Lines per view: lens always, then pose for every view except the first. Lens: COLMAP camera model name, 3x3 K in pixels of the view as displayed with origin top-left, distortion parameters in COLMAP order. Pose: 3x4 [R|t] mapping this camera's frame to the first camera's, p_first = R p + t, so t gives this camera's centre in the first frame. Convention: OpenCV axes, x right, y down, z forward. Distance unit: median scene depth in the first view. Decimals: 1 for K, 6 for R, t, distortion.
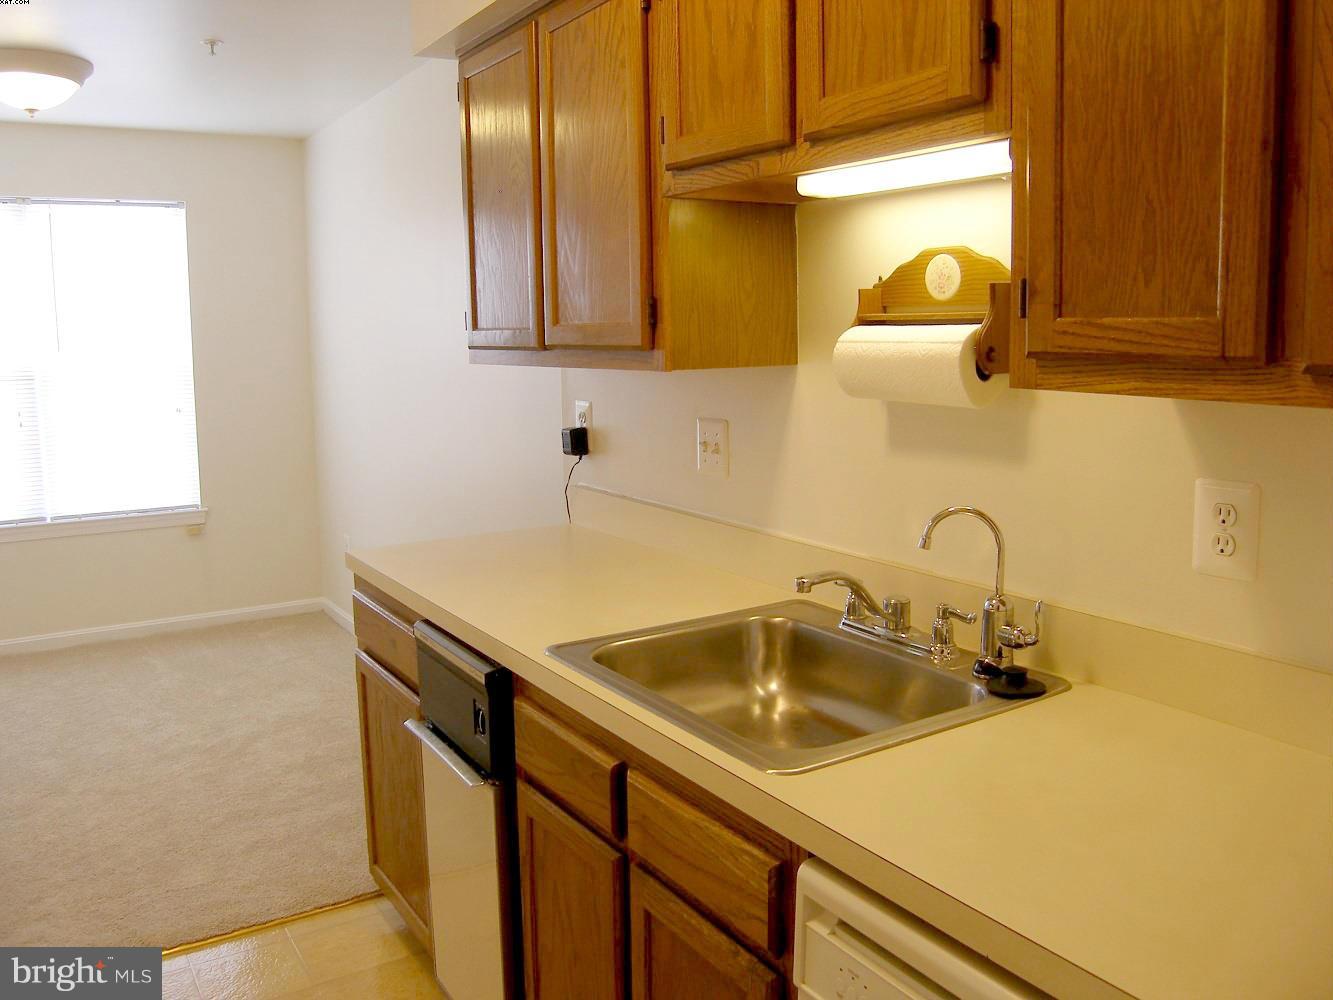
lens RADIAL K [[1086.8, 0, 663.0], [0, 1086.8, 471.1], [0, 0, 1]] dist [-0.096402, 0.034645]
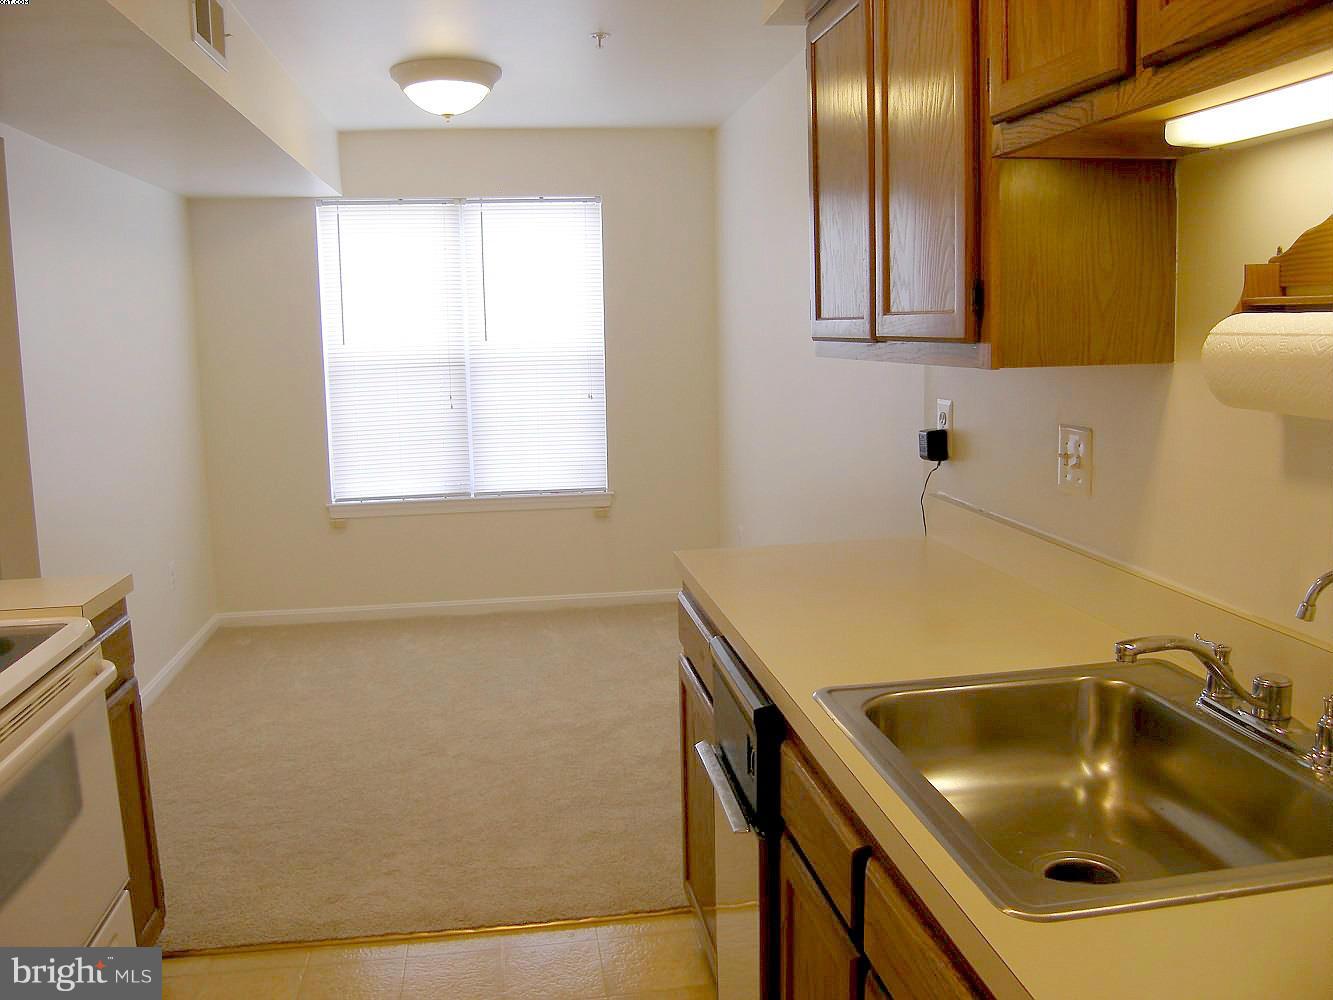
lens RADIAL K [[1086.8, 0, 663.0], [0, 1086.8, 471.1], [0, 0, 1]] dist [-0.096402, 0.034645]
pose [[0.915178, 0.046162, -0.400397, 0.103917], [-0.042311, 0.998934, 0.018459, -0.018839], [0.400822, 0.000047, 0.916156, 0.148890]]
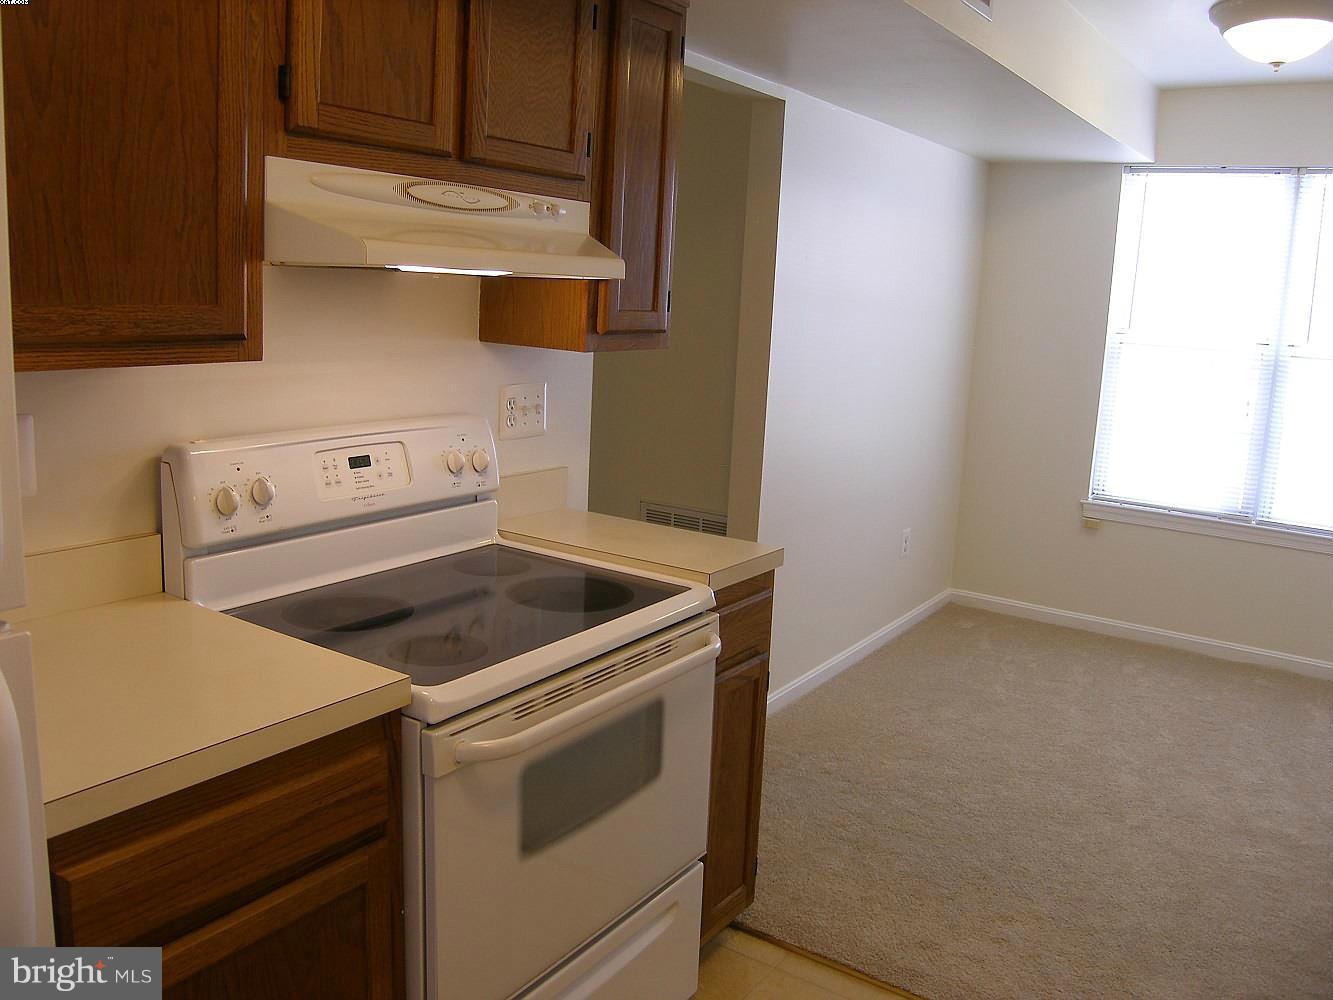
lens RADIAL K [[1086.8, 0, 663.0], [0, 1086.8, 471.1], [0, 0, 1]] dist [-0.096402, 0.034645]
pose [[0.392157, 0.188216, -0.900437, 0.081435], [-0.171211, 0.976675, 0.129586, -0.070806], [0.903825, 0.103347, 0.415235, 0.390332]]
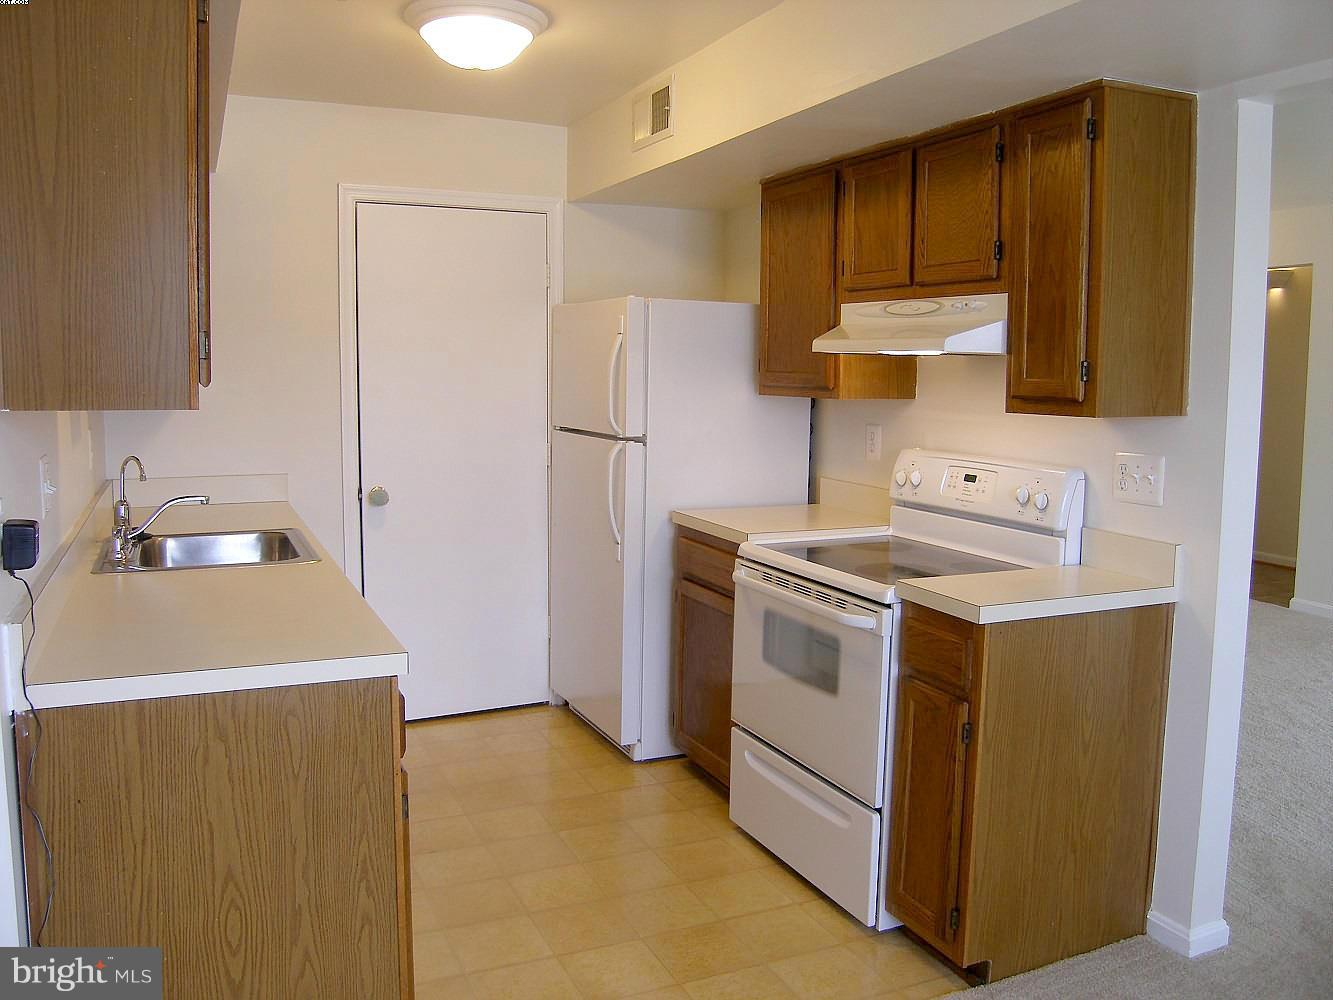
lens RADIAL K [[1086.8, 0, 663.0], [0, 1086.8, 471.1], [0, 0, 1]] dist [-0.096402, 0.034645]
pose [[-0.989806, -0.008890, 0.142144, -0.752975], [0.023090, 0.974830, 0.221751, -0.276057], [-0.140537, 0.222773, -0.964687, 2.194192]]
